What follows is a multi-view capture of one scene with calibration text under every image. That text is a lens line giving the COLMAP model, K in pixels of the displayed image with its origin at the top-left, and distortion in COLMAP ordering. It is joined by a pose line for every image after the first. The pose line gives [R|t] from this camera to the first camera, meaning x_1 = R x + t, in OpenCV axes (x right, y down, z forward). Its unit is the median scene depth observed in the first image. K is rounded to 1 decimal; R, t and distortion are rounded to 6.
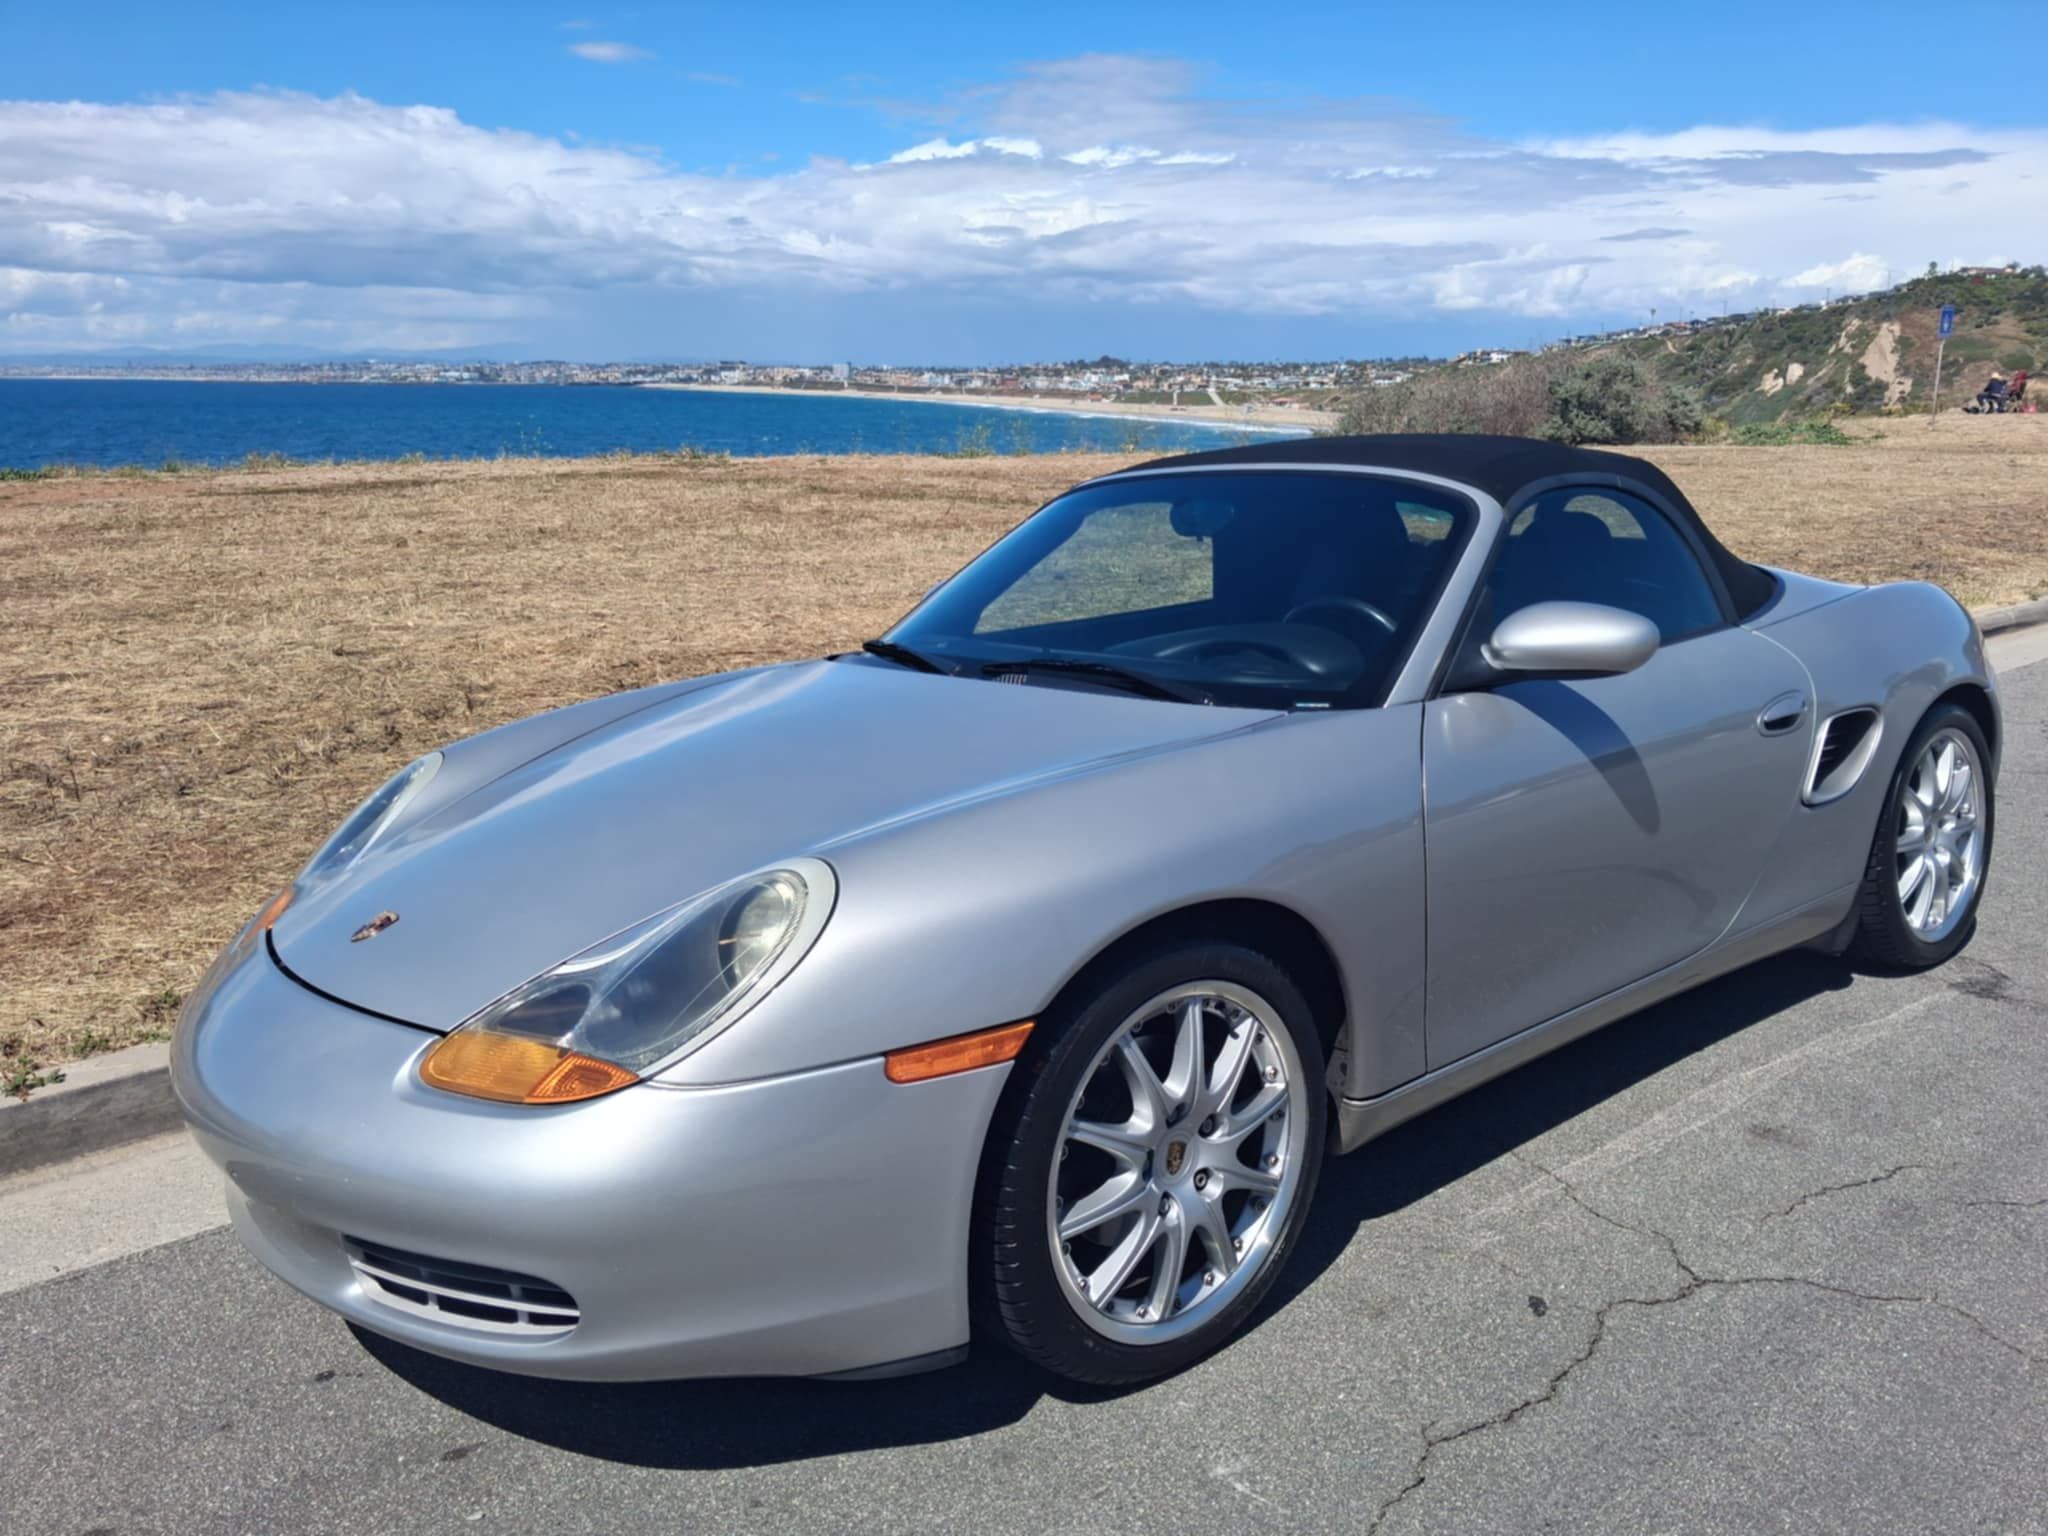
lens RADIAL K [[1646.4, 0, 1074.3], [0, 1646.4, 795.1], [0, 0, 1]] dist [0.001089, -0.003812]
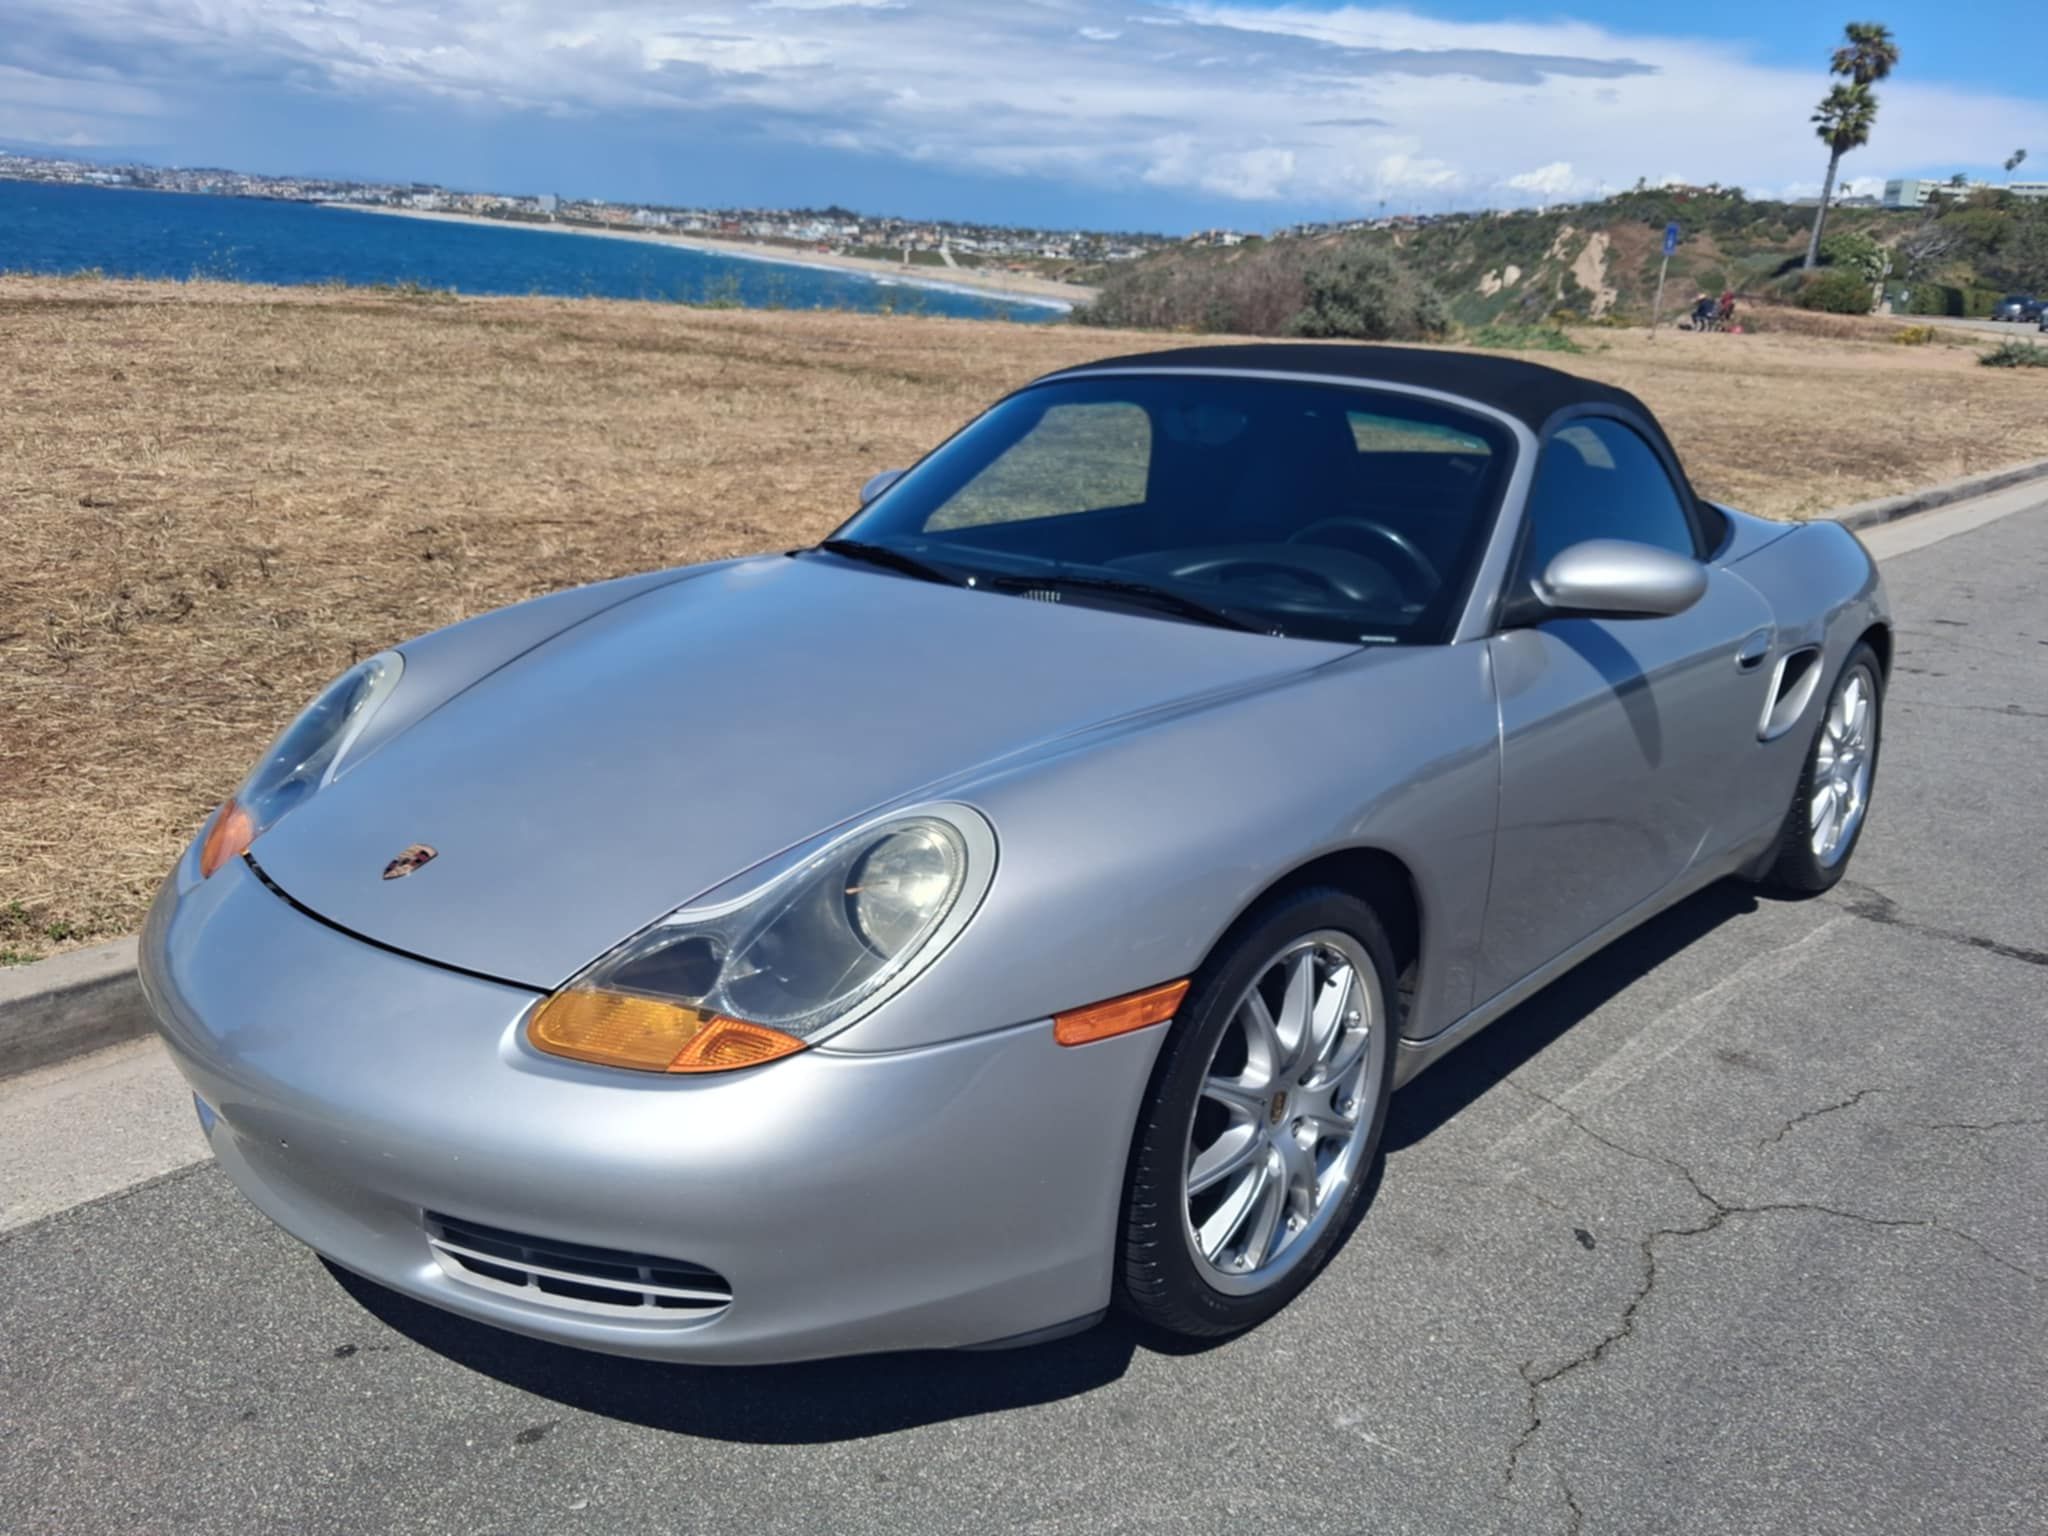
lens RADIAL K [[1646.4, 0, 1050.6], [0, 1646.4, 824.7], [0, 0, 1]] dist [0.001089, -0.003812]
pose [[0.986652, 0.014253, 0.162221, -0.142824], [-0.029445, 0.995357, 0.091635, -0.020178], [-0.160161, -0.095188, 0.982490, 0.046261]]
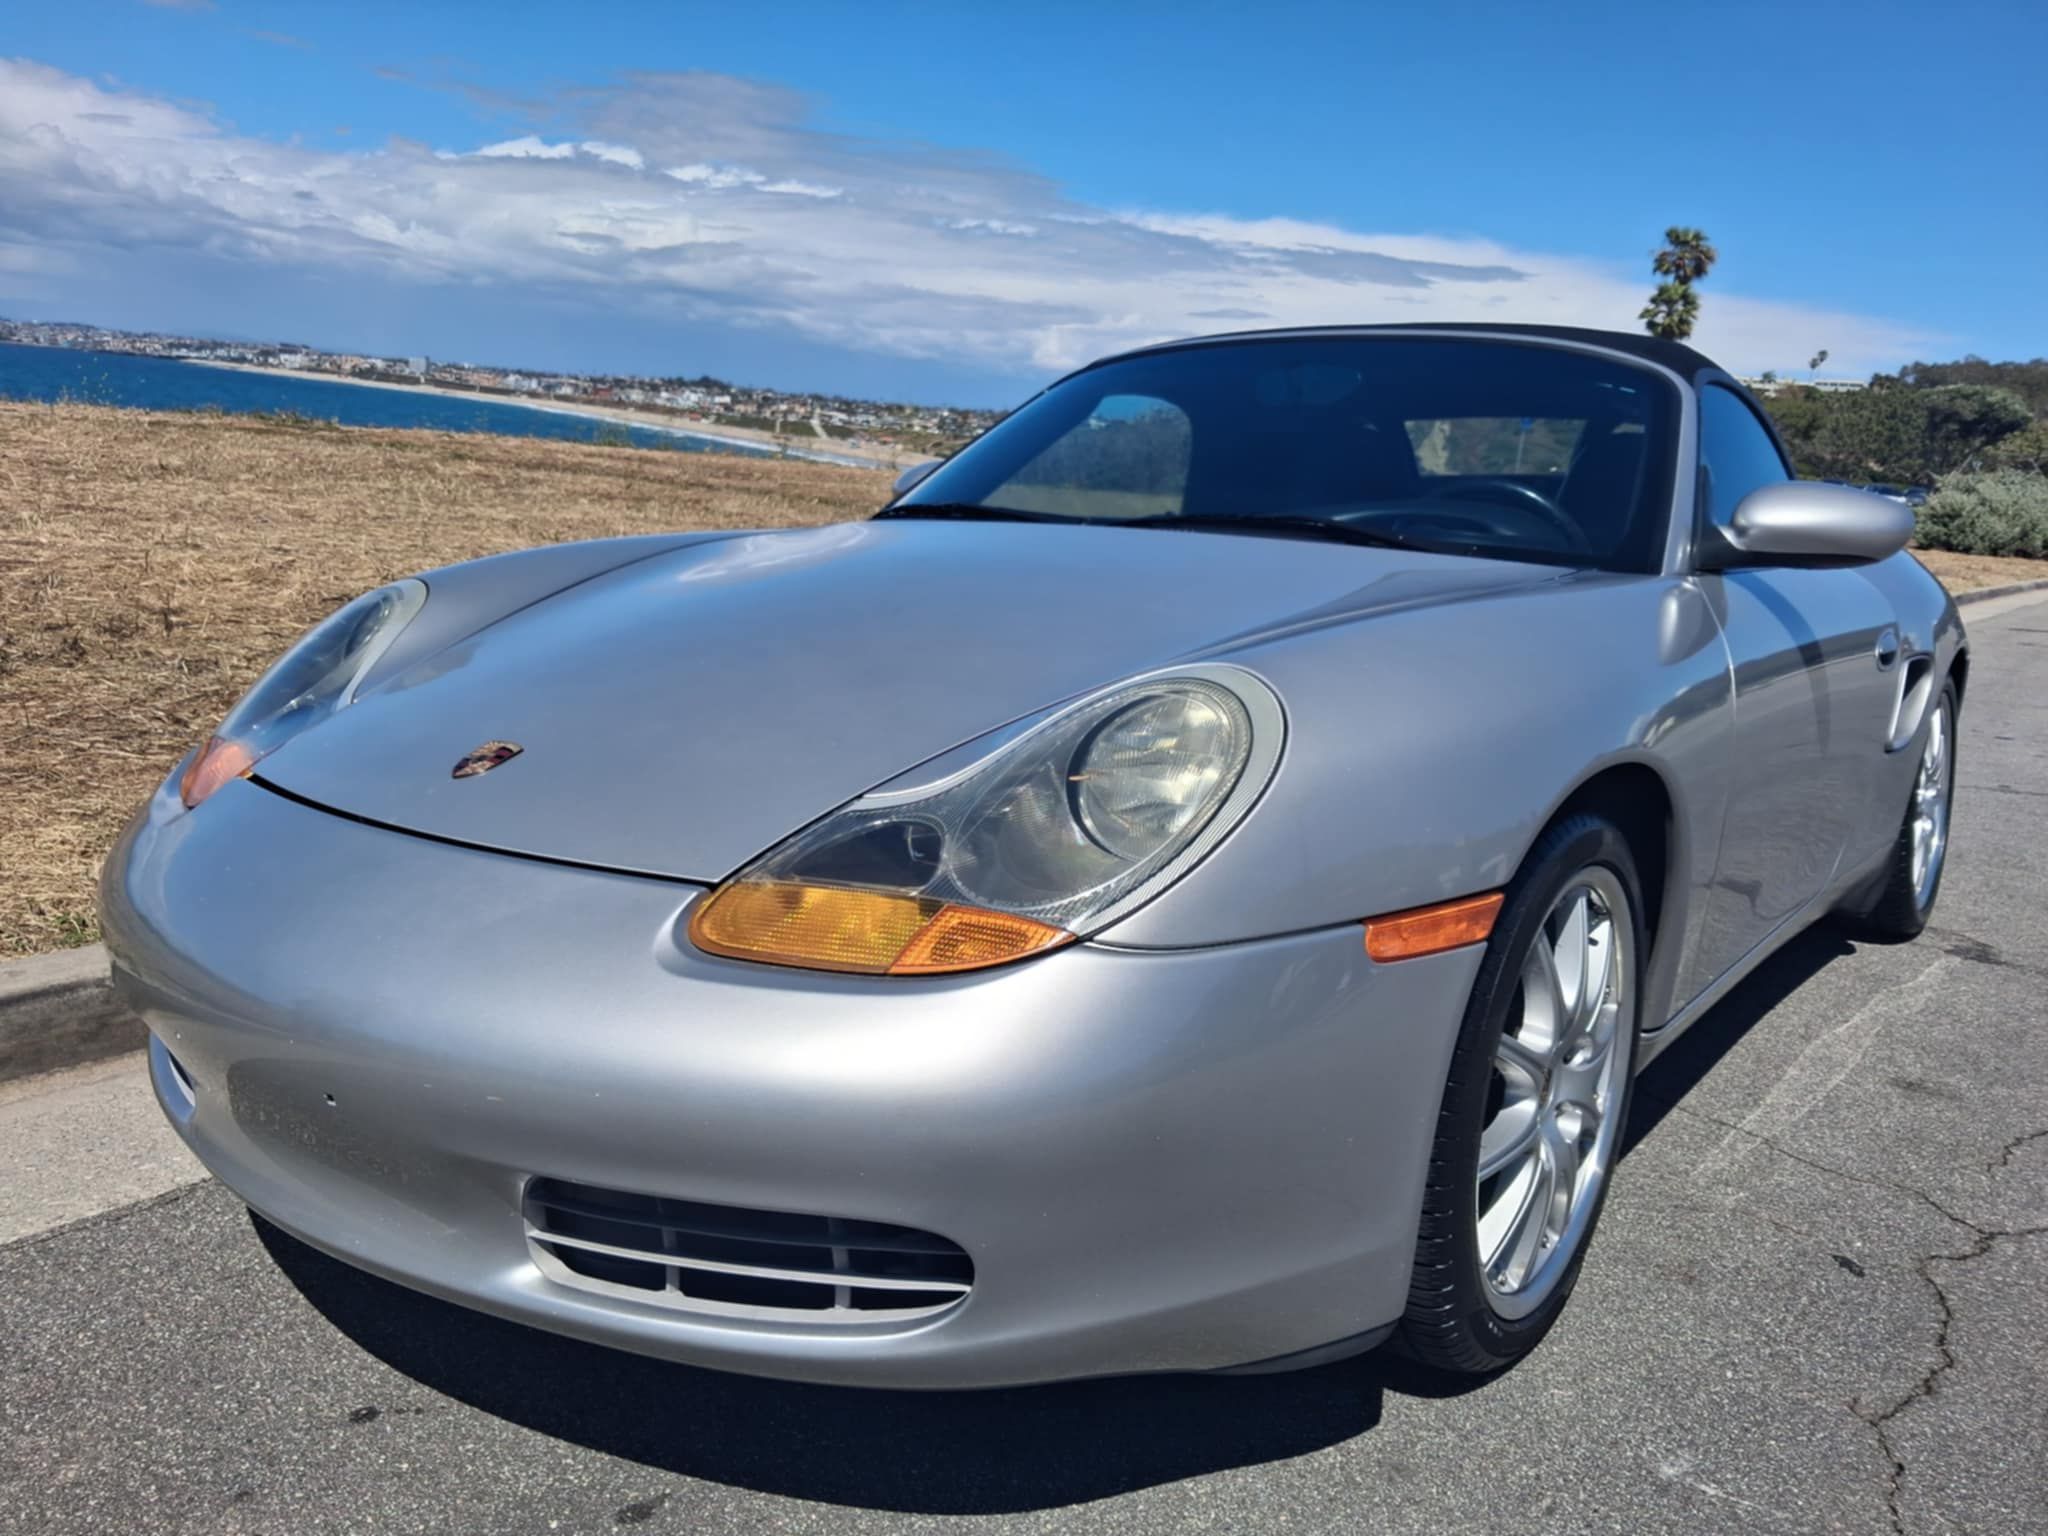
lens RADIAL K [[1646.4, 0, 1038.7], [0, 1646.4, 798.4], [0, 0, 1]] dist [0.001089, -0.003812]
pose [[0.971175, 0.038249, 0.235277, -0.226890], [-0.033096, 0.999119, -0.025811, 0.067210], [-0.236057, 0.017281, 0.971585, 0.168866]]
